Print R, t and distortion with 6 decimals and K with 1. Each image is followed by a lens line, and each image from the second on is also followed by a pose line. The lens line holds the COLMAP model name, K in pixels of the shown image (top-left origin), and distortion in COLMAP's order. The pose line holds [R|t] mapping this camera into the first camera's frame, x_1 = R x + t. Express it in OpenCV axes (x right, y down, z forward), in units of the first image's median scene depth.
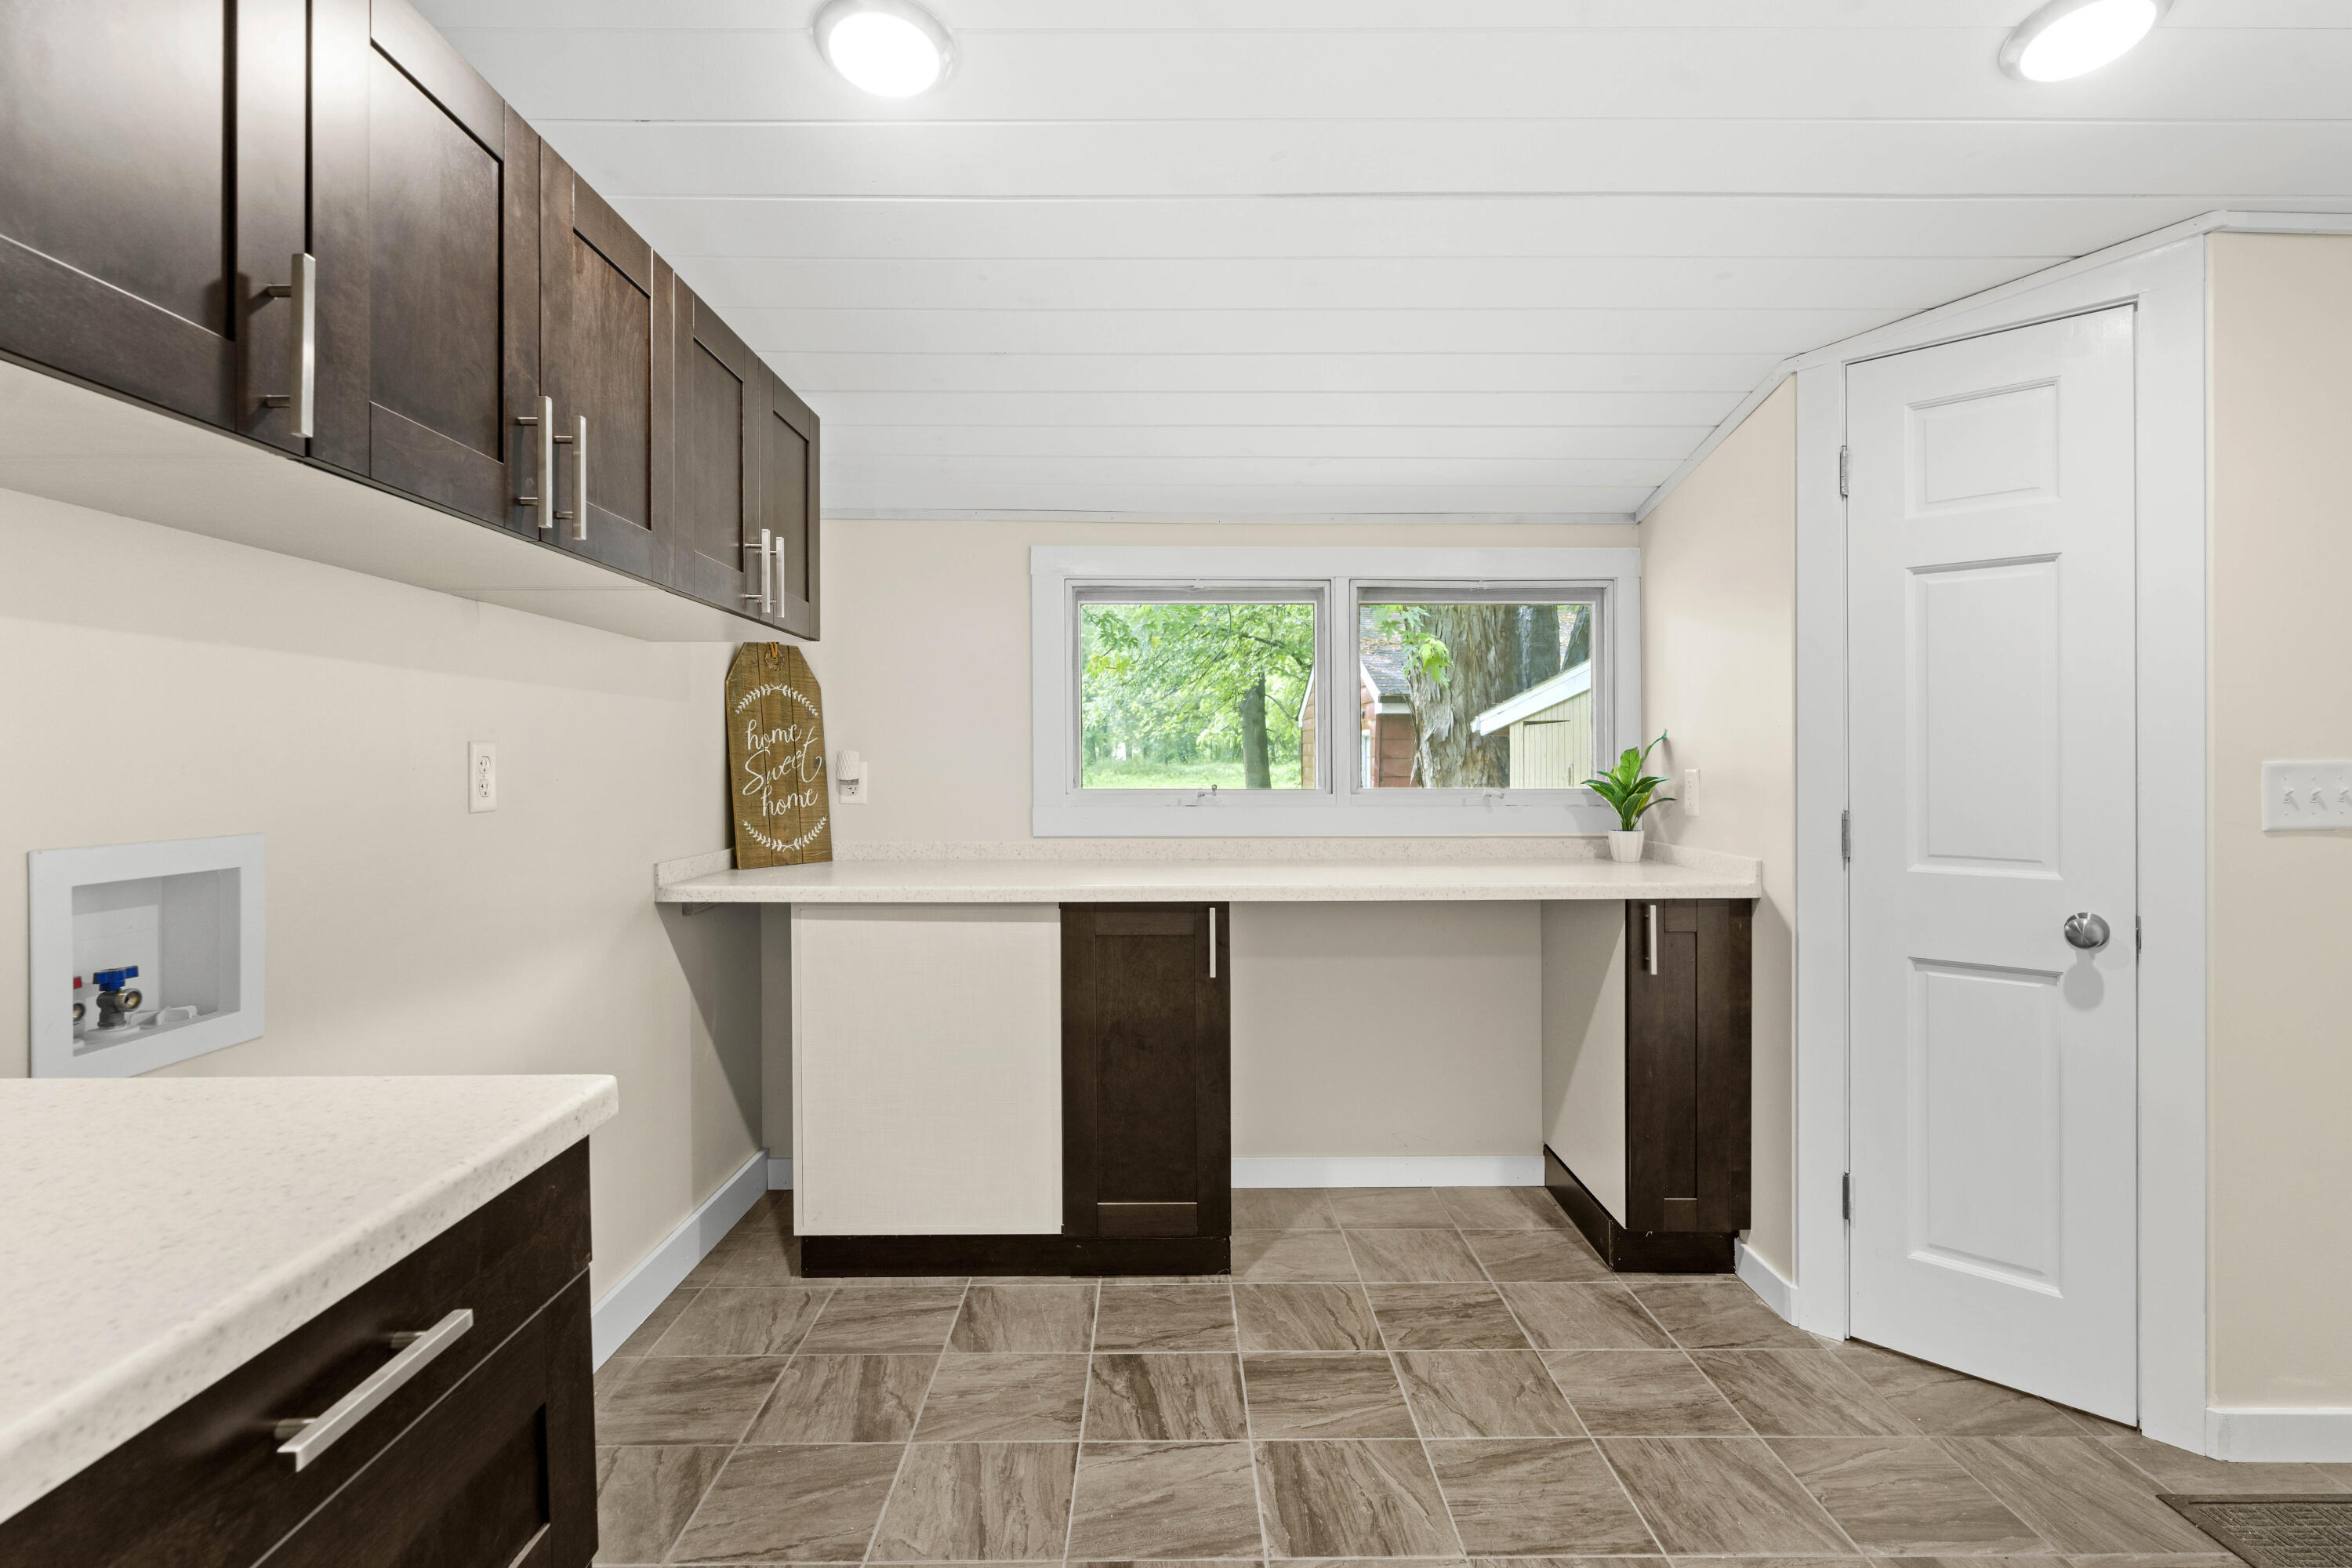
lens RADIAL K [[1134.2, 0, 1172.3], [0, 1134.2, 767.8], [0, 0, 1]] dist [-0.009944, 0.000230]
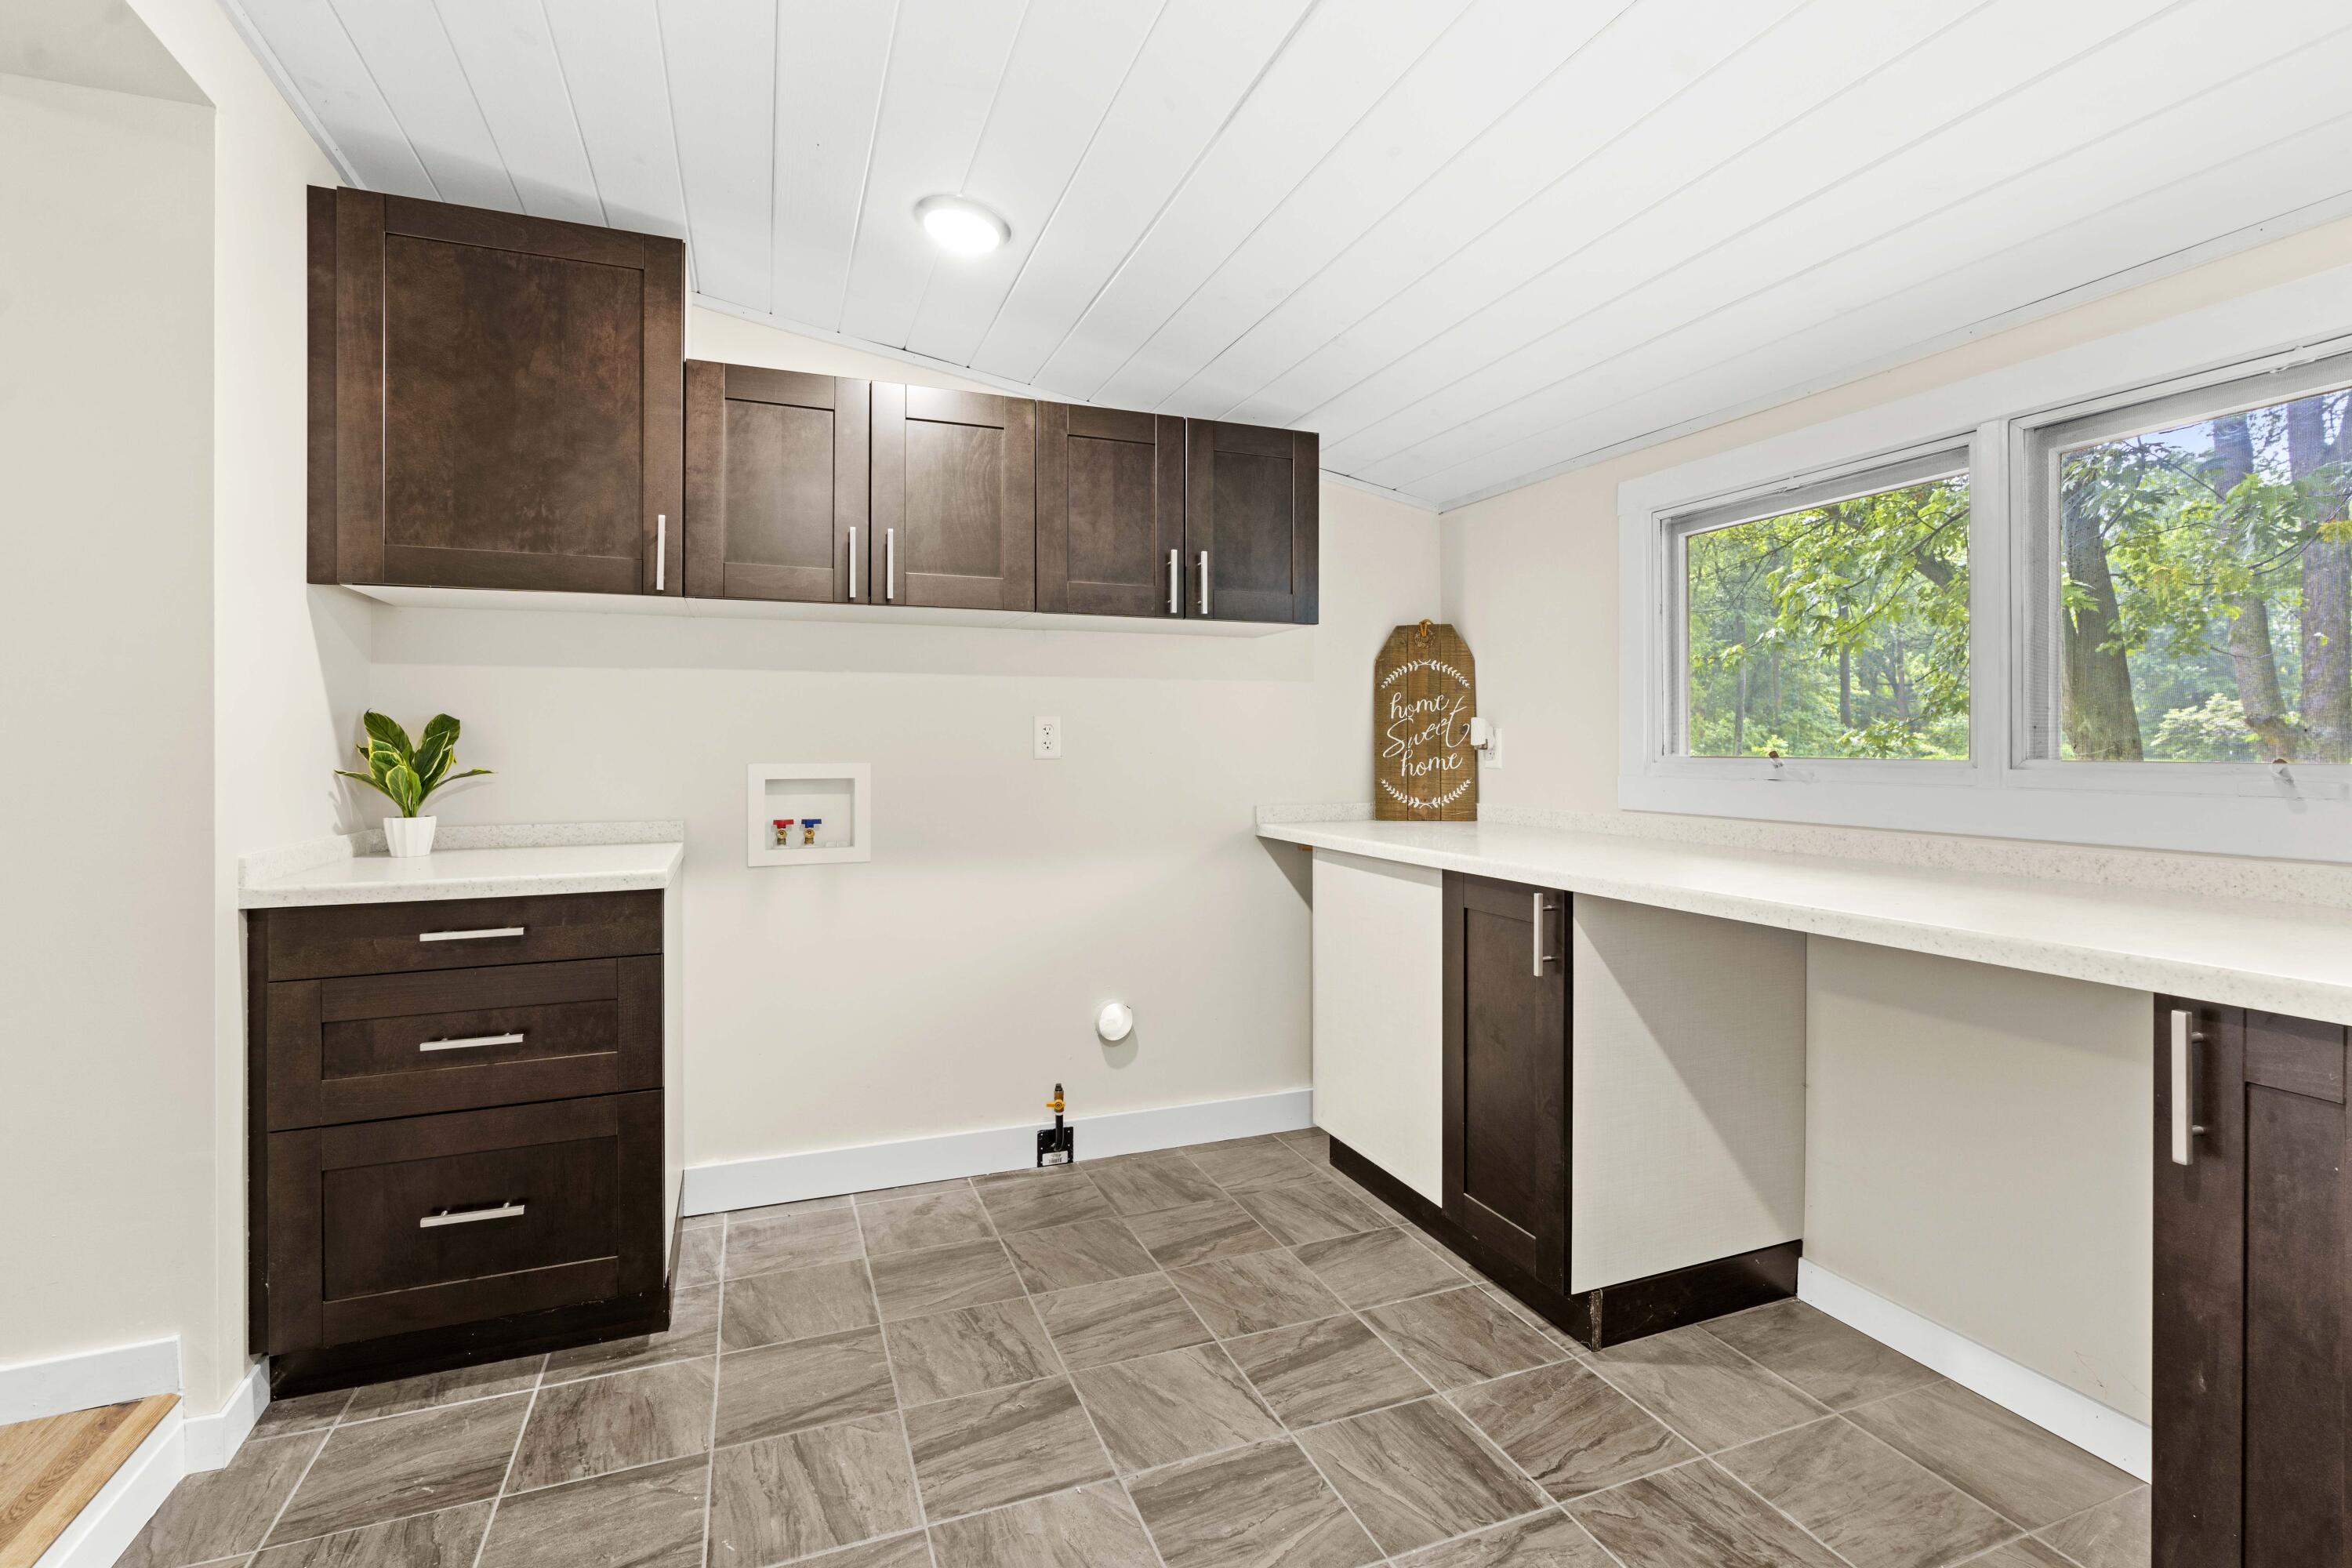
lens RADIAL K [[1078.7, 0, 1172.6], [0, 1078.7, 762.1], [0, 0, 1]] dist [-0.004639, 0.001083]
pose [[0.352889, 0.015069, -0.935544, 0.678809], [-0.002633, 0.999882, 0.015113, 0.014591], [0.935662, -0.002870, 0.352887, 0.460358]]
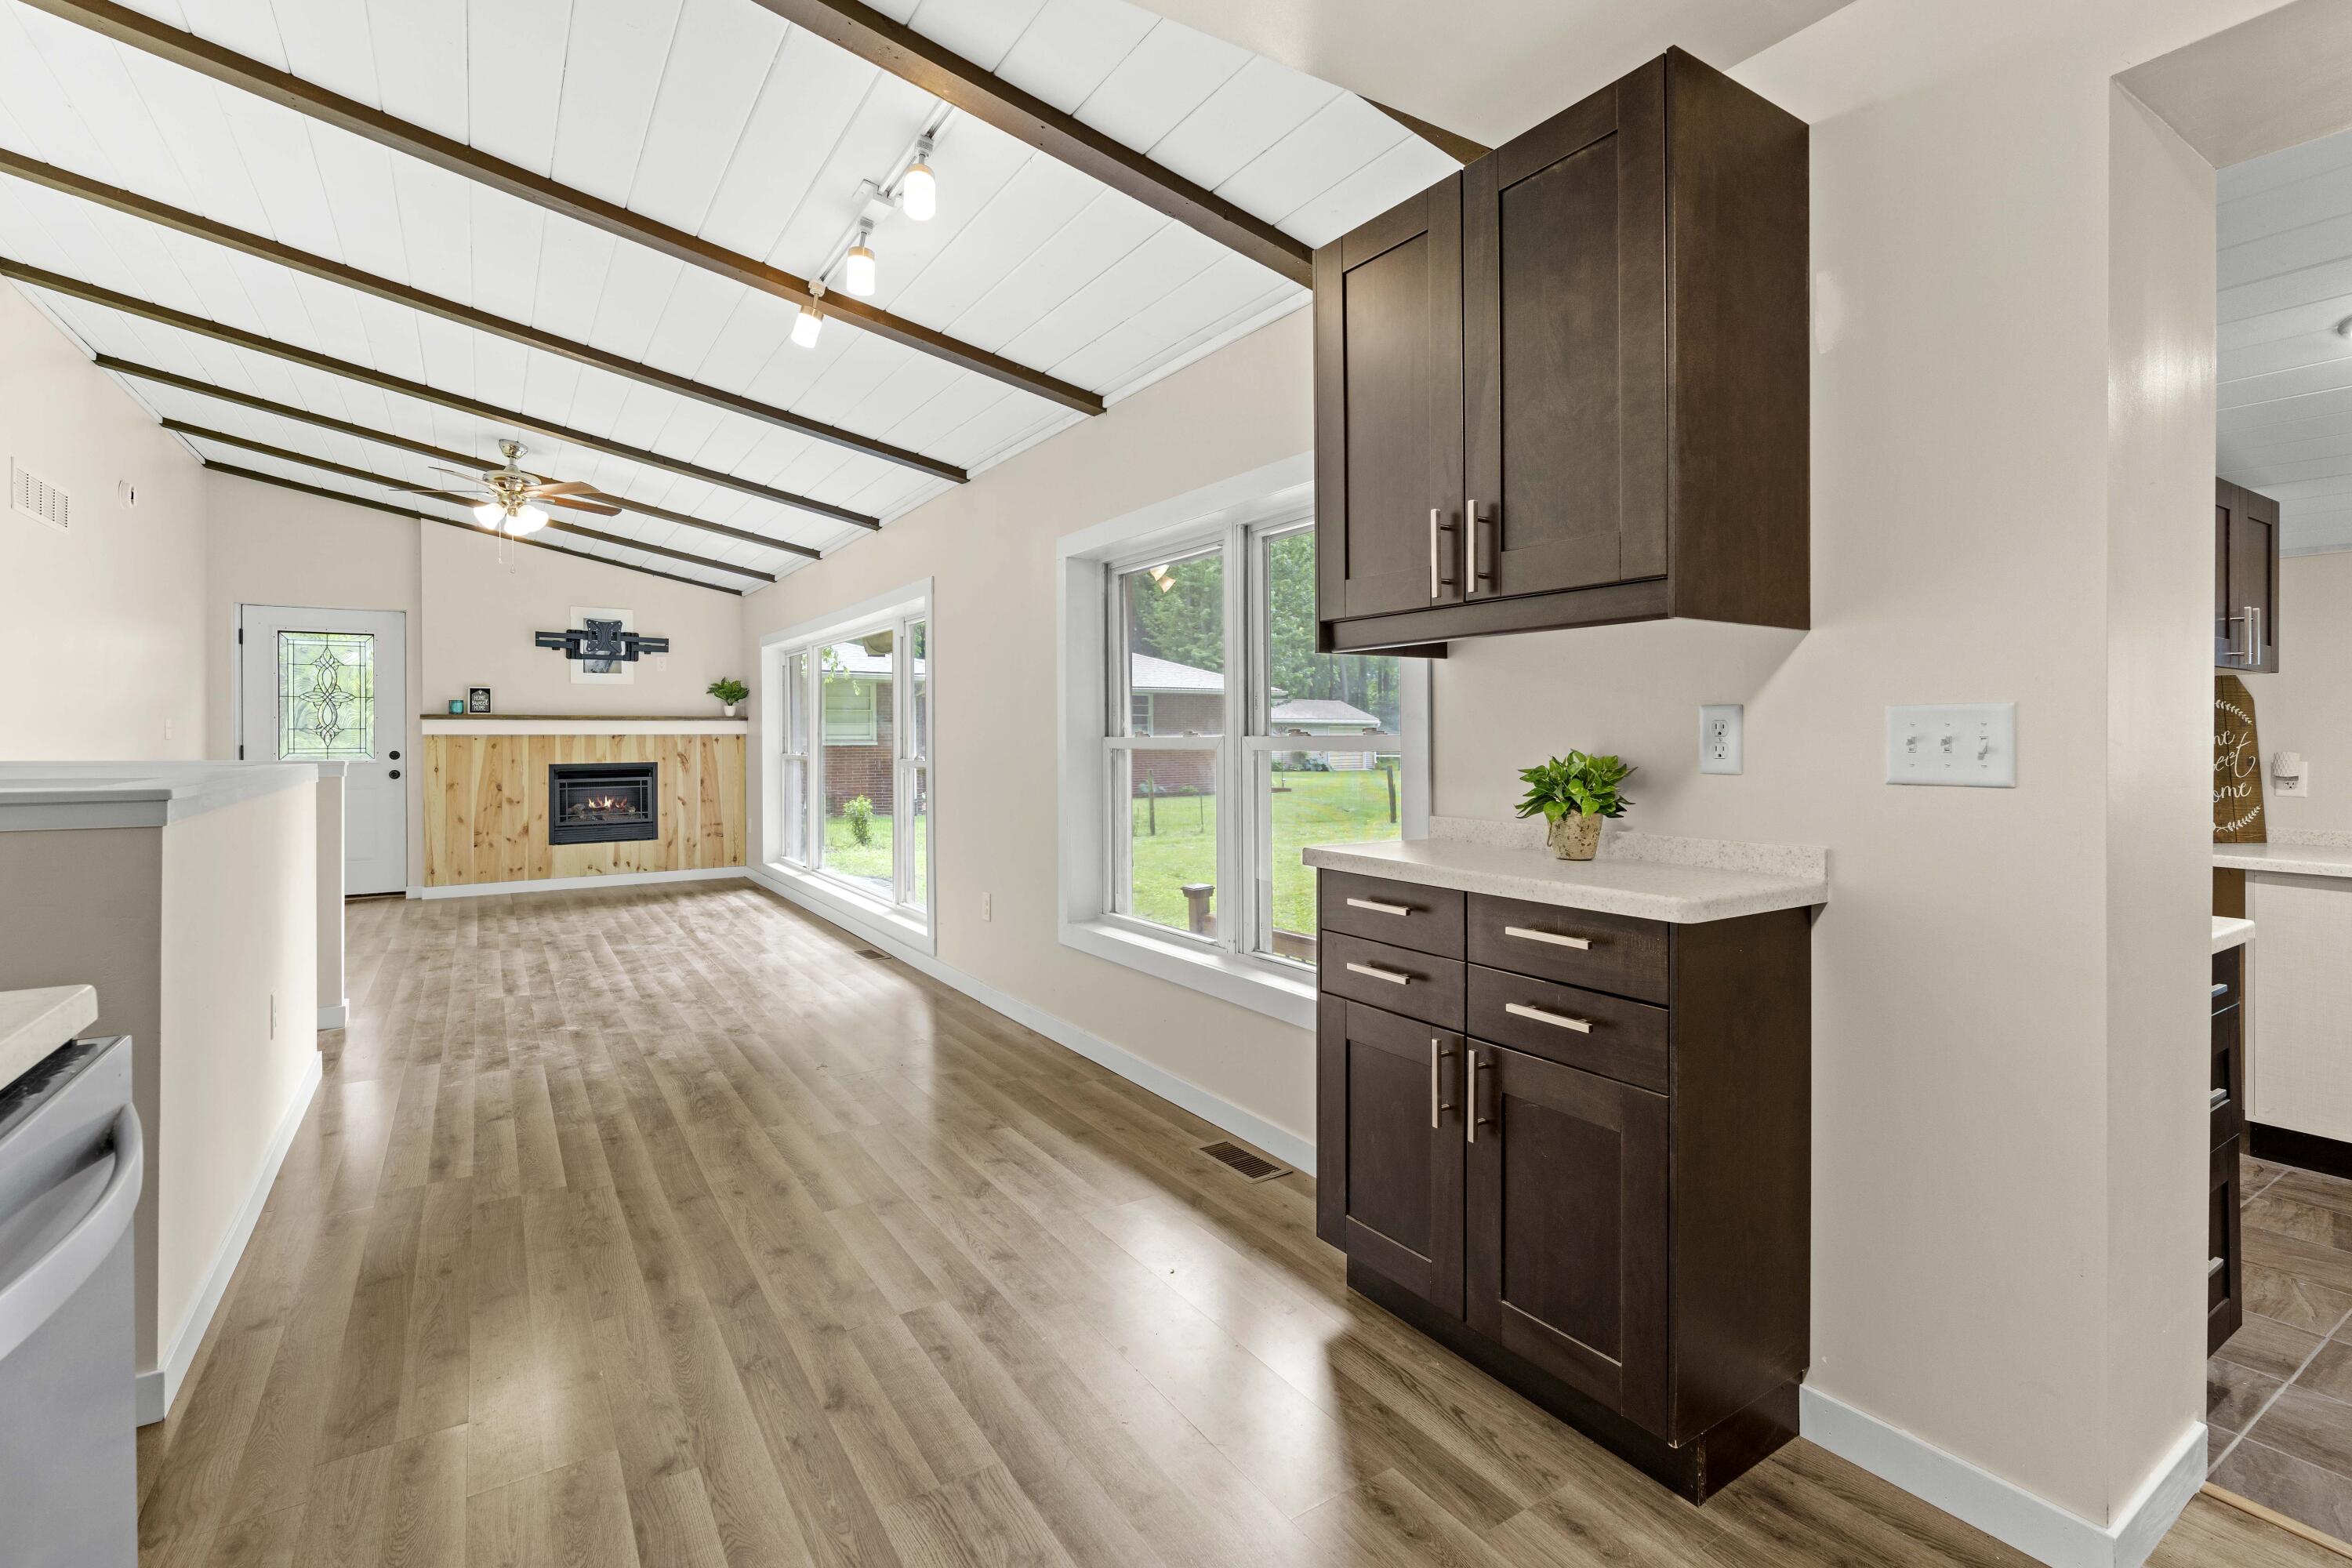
lens RADIAL K [[1078.7, 0, 1166.0], [0, 1078.7, 741.1], [0, 0, 1]] dist [-0.004639, 0.001083]
pose [[0.530533, 0.006010, -0.847643, 0.061103], [-0.007075, 0.999971, 0.002662, -0.026340], [0.847635, 0.004585, 0.530560, -0.752393]]
